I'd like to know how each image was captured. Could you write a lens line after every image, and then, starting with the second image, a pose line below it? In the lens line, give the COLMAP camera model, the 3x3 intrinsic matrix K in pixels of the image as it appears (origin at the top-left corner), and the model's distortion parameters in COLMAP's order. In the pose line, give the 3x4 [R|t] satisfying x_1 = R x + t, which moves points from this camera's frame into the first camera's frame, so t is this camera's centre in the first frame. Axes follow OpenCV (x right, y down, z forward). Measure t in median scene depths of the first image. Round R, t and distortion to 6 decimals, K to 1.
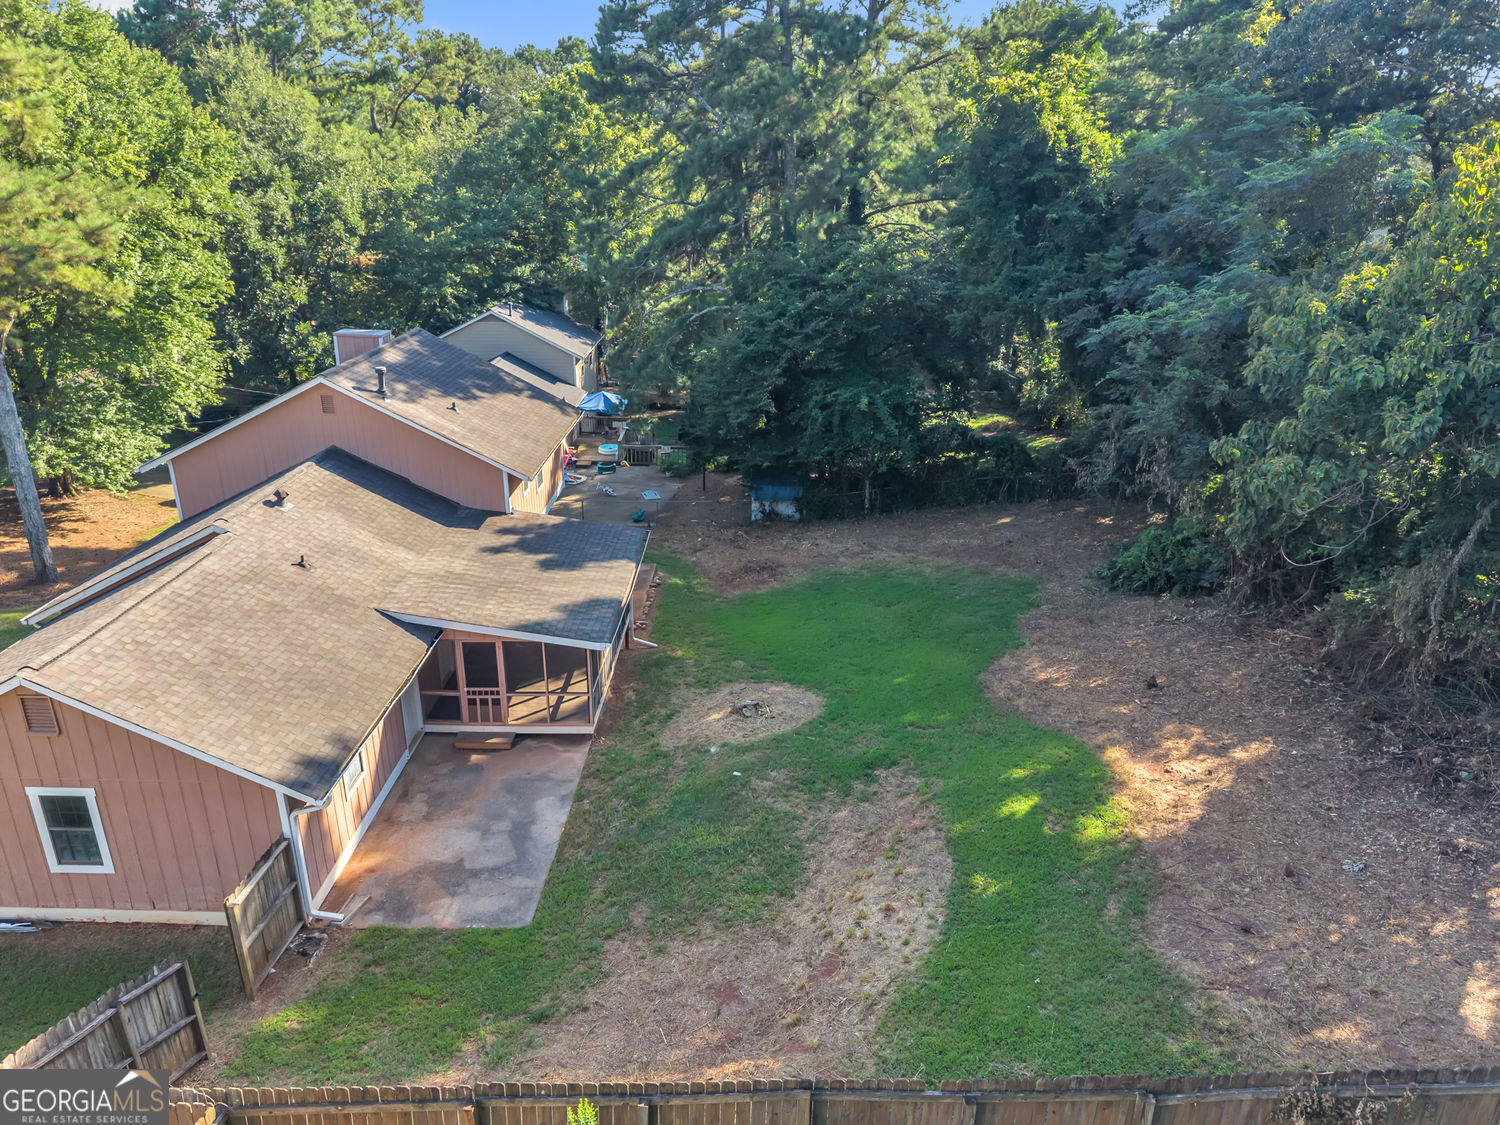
lens RADIAL K [[1087.7, 0, 747.9], [0, 1087.7, 594.1], [0, 0, 1]] dist [0.055083, -0.059449]
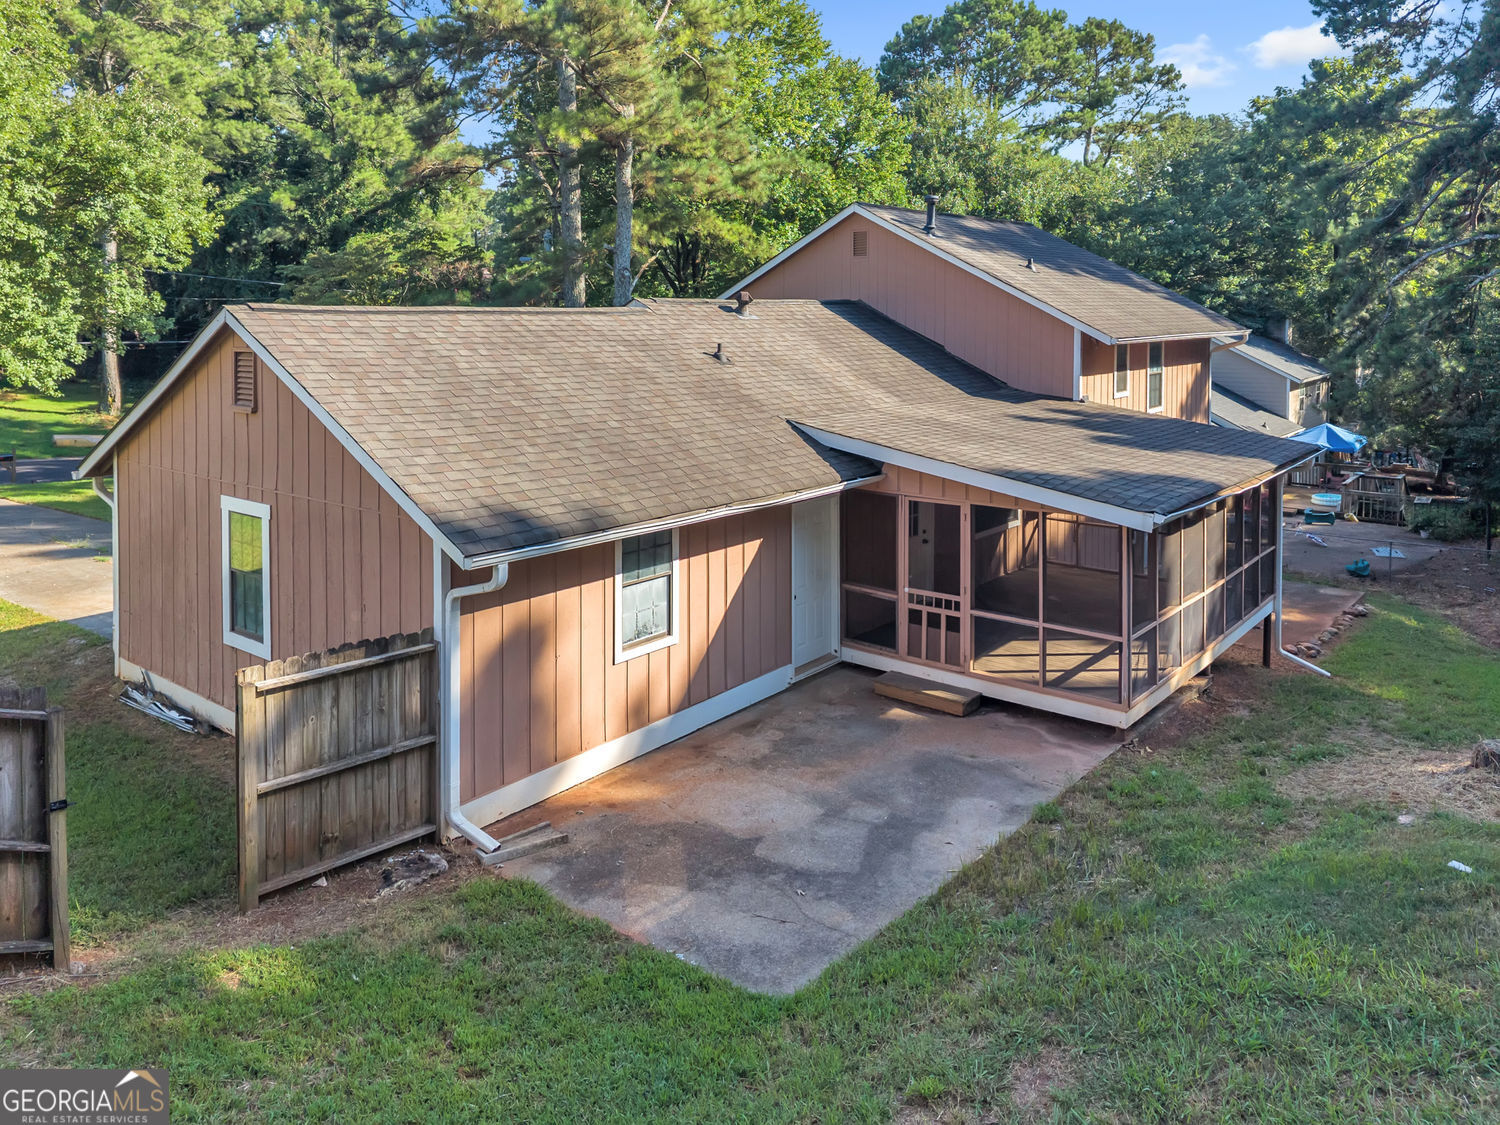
lens RADIAL K [[1075.0, 0, 746.6], [0, 1075.0, 385.2], [0, 0, 1]] dist [0.008623, 0.000706]
pose [[0.778499, 0.010958, -0.627550, 0.028862], [-0.241880, 0.927856, -0.283860, 0.165888], [0.579166, 0.372776, 0.724986, 0.495056]]
